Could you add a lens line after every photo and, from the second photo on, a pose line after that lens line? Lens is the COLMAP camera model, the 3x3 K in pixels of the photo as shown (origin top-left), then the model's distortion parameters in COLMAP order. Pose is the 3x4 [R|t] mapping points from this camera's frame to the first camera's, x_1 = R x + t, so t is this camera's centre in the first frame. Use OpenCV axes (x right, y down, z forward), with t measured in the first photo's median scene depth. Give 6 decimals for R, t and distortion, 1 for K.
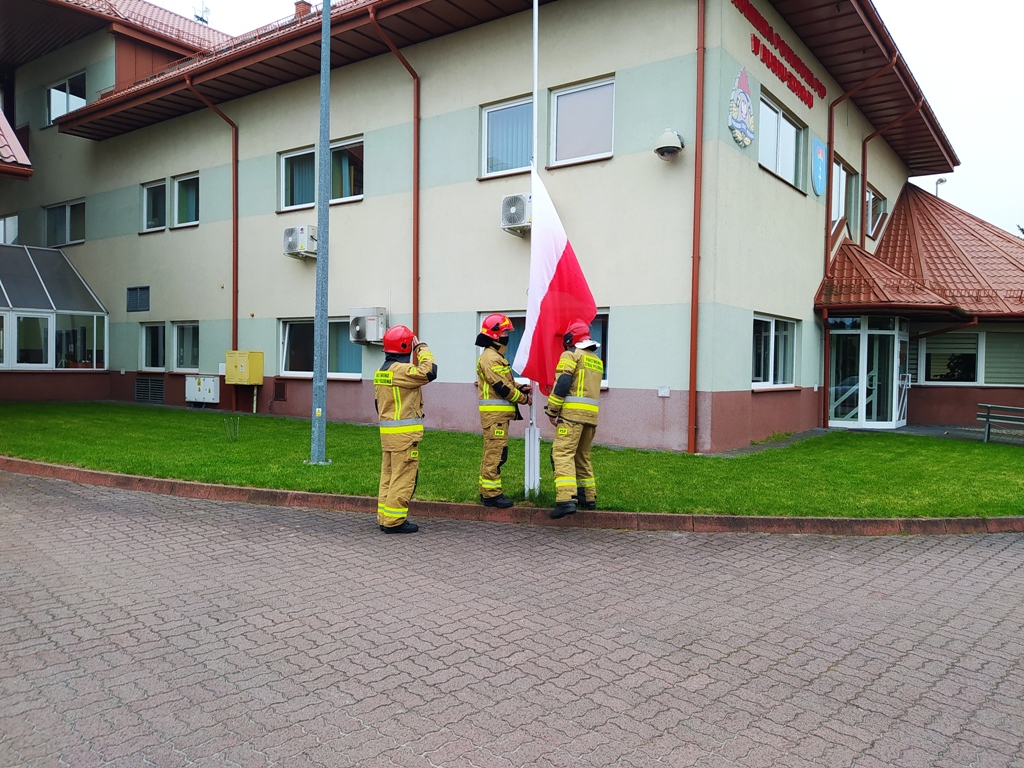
lens RADIAL K [[747.4, 0, 512.0], [0, 747.4, 384.0], [0, 0, 1]] dist [0.088046, -0.106886]
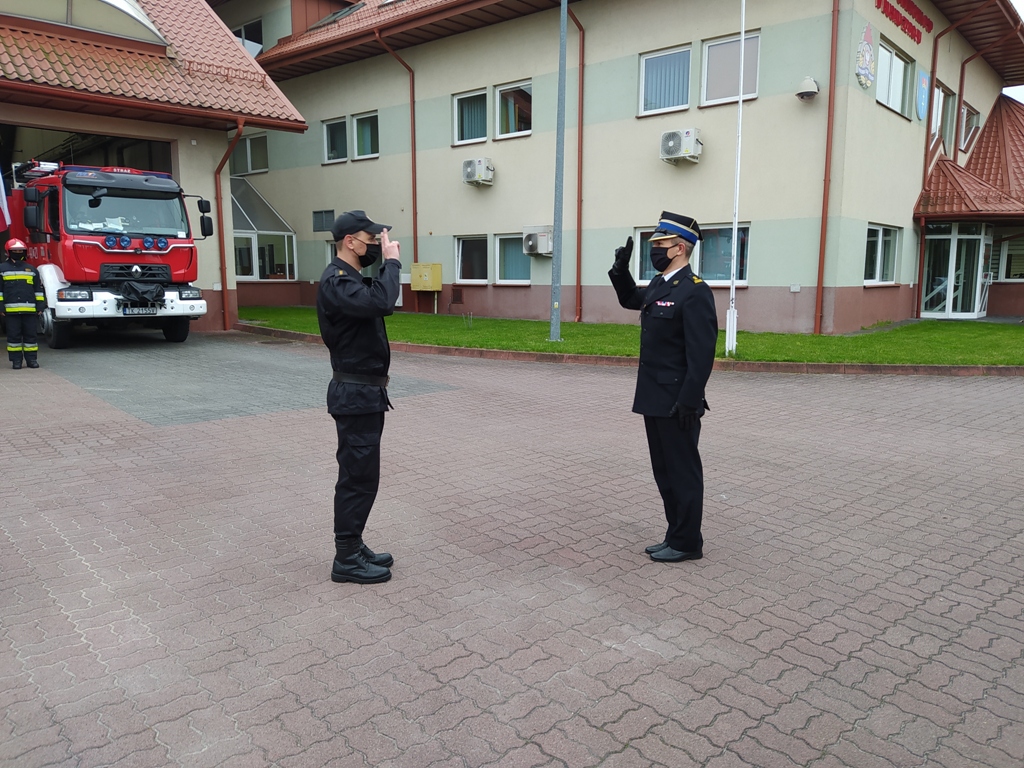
lens RADIAL K [[1020.5, 0, 358.7], [0, 1020.5, 422.0], [0, 0, 1]] dist [0.145690, -0.168352]
pose [[0.998912, -0.004525, -0.046406, -0.389961], [0.009590, 0.993938, 0.109519, 0.029955], [0.045629, -0.109845, 0.992901, -0.703756]]
